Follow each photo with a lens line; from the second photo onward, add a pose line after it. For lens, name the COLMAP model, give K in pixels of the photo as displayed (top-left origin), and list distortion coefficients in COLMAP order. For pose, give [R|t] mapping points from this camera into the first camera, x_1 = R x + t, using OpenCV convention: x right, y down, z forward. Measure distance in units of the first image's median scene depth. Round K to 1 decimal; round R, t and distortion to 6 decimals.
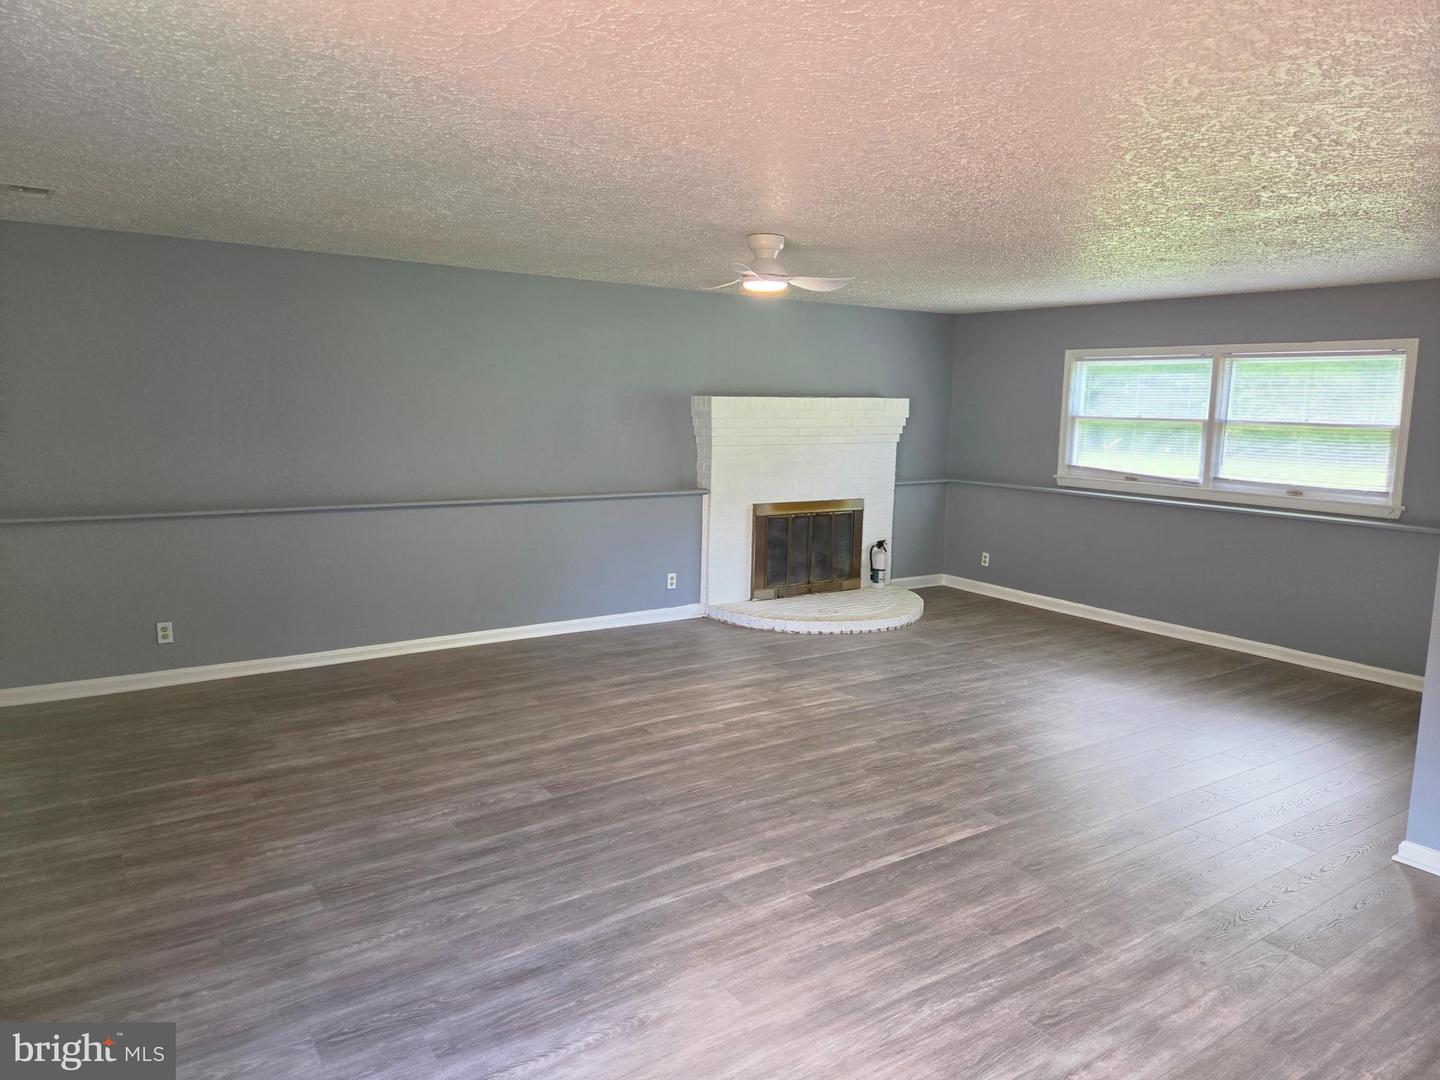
lens RADIAL K [[968.2, 0, 702.7], [0, 968.2, 527.5], [0, 0, 1]] dist [0.068894, -0.057009]
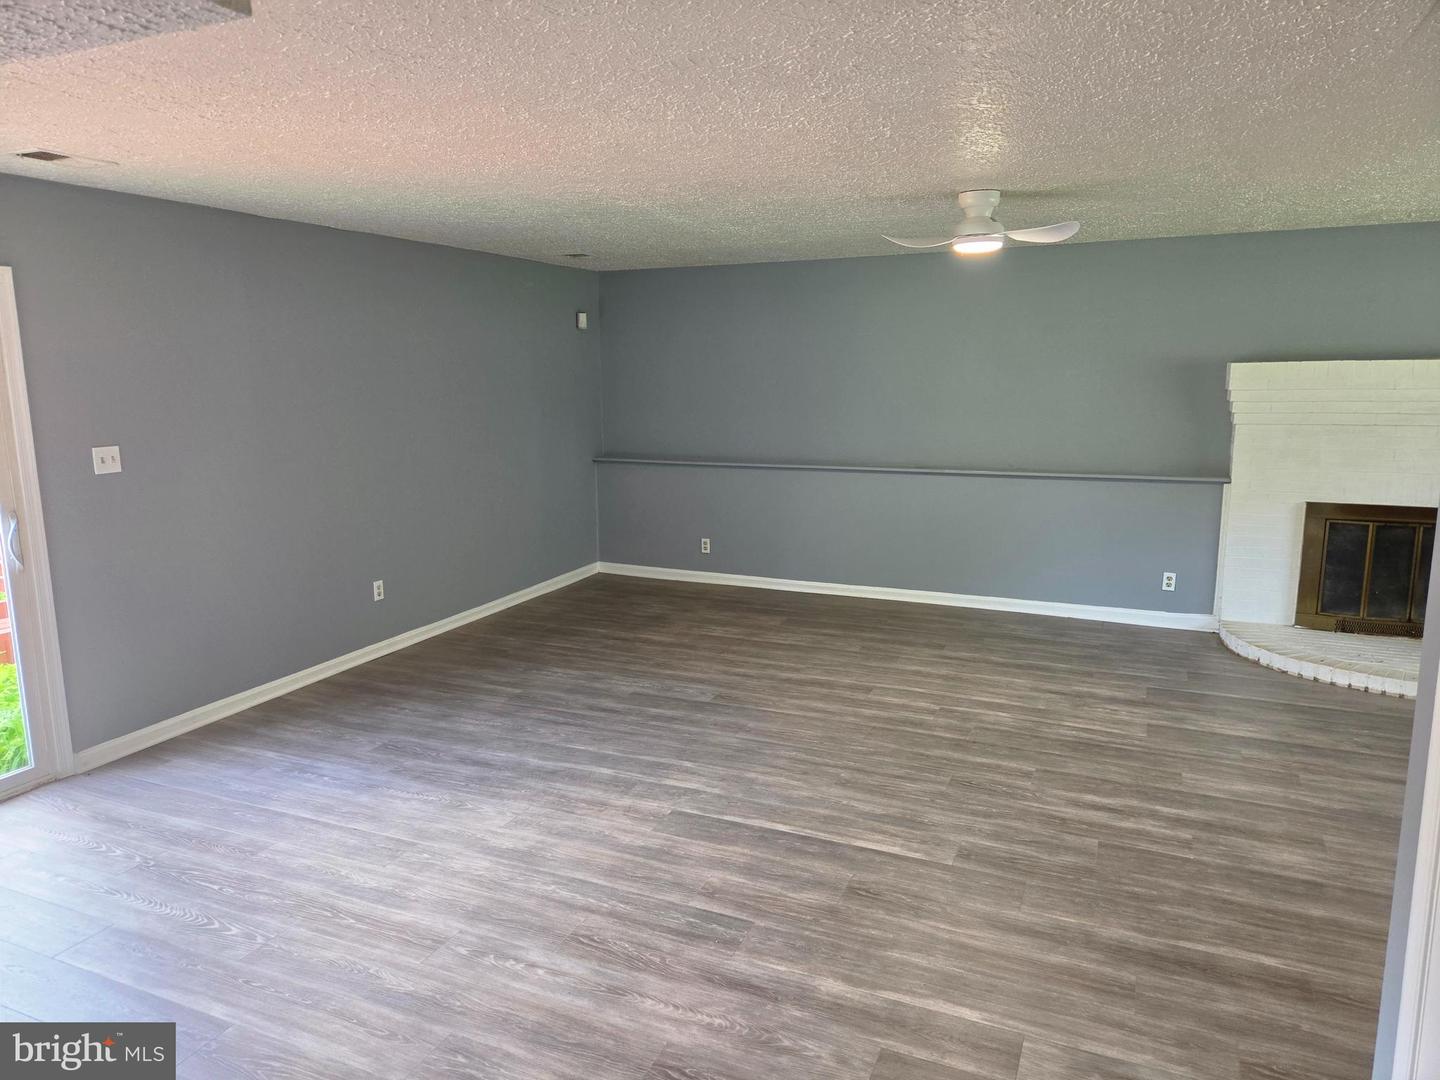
lens RADIAL K [[968.2, 0, 714.3], [0, 968.2, 534.9], [0, 0, 1]] dist [0.068894, -0.057009]
pose [[0.525548, 0.120373, -0.842205, 0.692226], [-0.095955, 0.992010, 0.081907, -0.026314], [0.845335, 0.037768, 0.532900, 0.281352]]
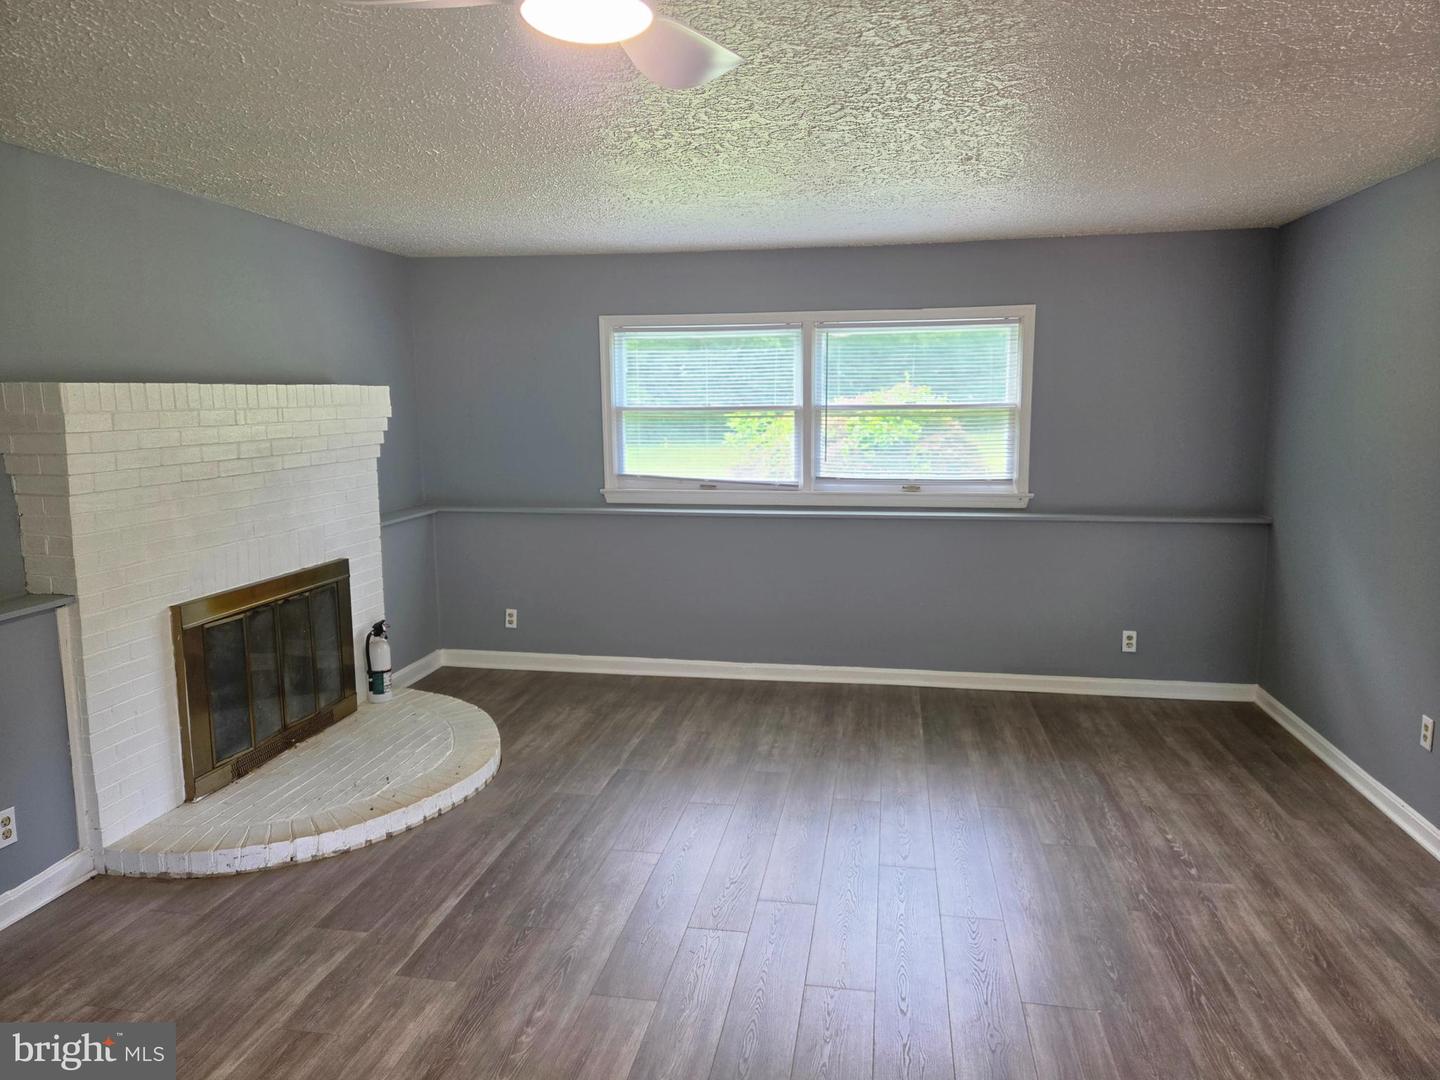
lens RADIAL K [[968.2, 0, 718.2], [0, 968.2, 535.4], [0, 0, 1]] dist [0.068894, -0.057009]
pose [[0.698816, -0.125272, 0.704246, -0.145586], [0.118473, 0.991217, 0.058758, -0.083396], [-0.705422, 0.042373, 0.707520, 0.688421]]
